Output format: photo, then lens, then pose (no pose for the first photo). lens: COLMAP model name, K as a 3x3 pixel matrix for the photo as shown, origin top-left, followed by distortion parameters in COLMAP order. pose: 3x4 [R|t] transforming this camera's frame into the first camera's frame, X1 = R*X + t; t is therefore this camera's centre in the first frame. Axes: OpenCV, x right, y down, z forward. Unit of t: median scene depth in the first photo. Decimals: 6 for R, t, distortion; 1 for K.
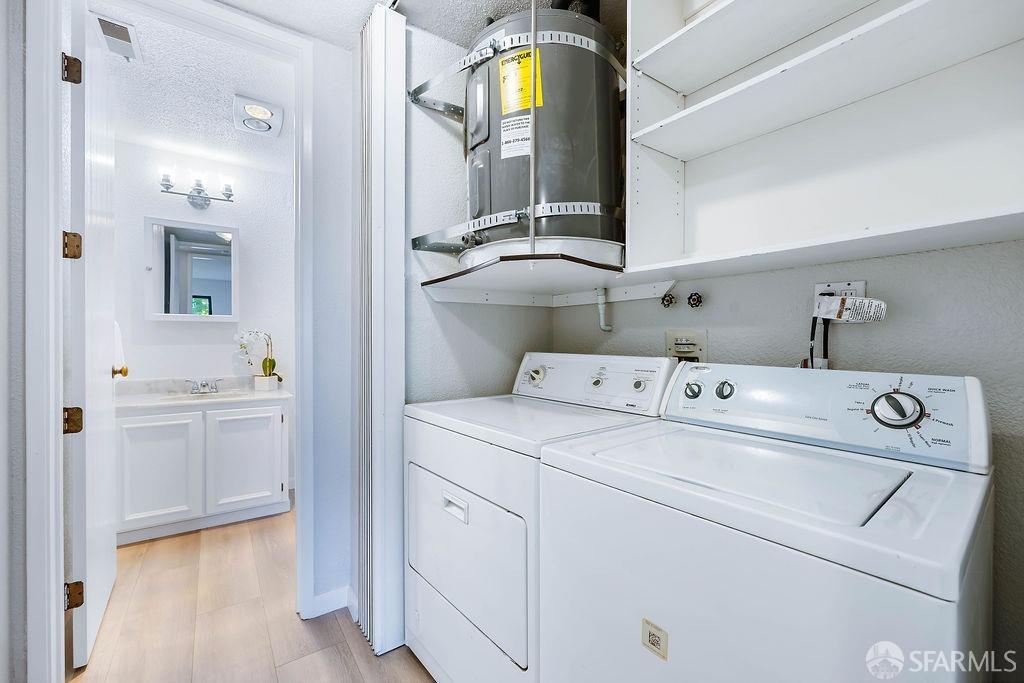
lens RADIAL K [[421.0, 0, 512.6], [0, 421.0, 346.6], [0, 0, 1]] dist [0.001460, 0.000217]
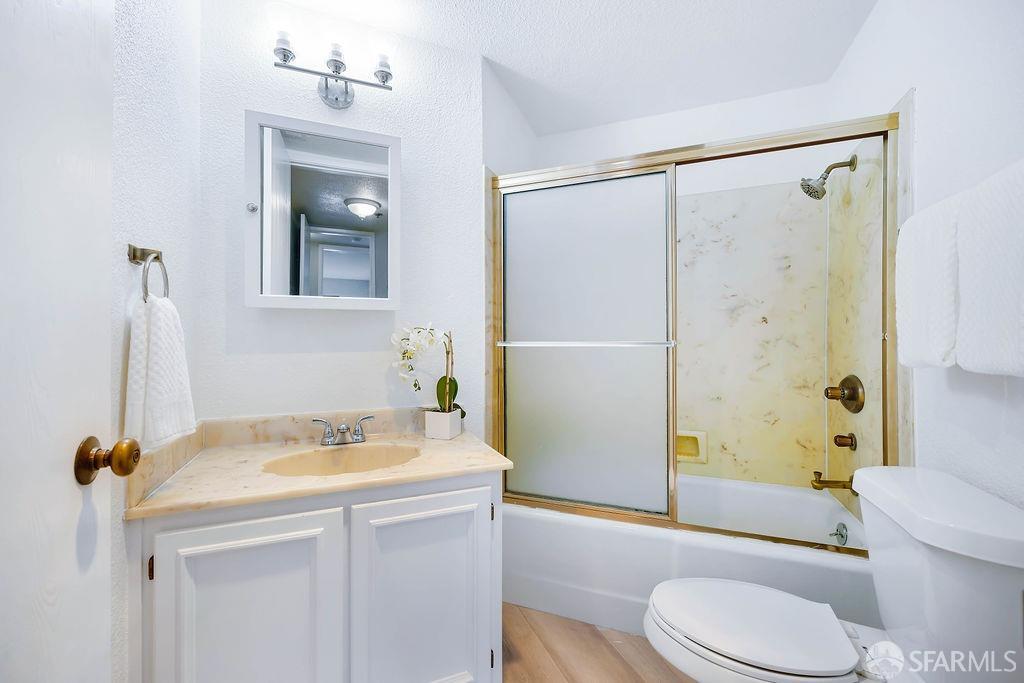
lens RADIAL K [[413.1, 0, 513.3], [0, 413.1, 343.7], [0, 0, 1]] dist [-0.001101, -0.000008]
pose [[0.976795, 0.002667, -0.214161, -0.395838], [-0.003732, 0.999983, -0.004570, -0.013718], [0.214145, 0.005263, 0.976788, 0.516634]]
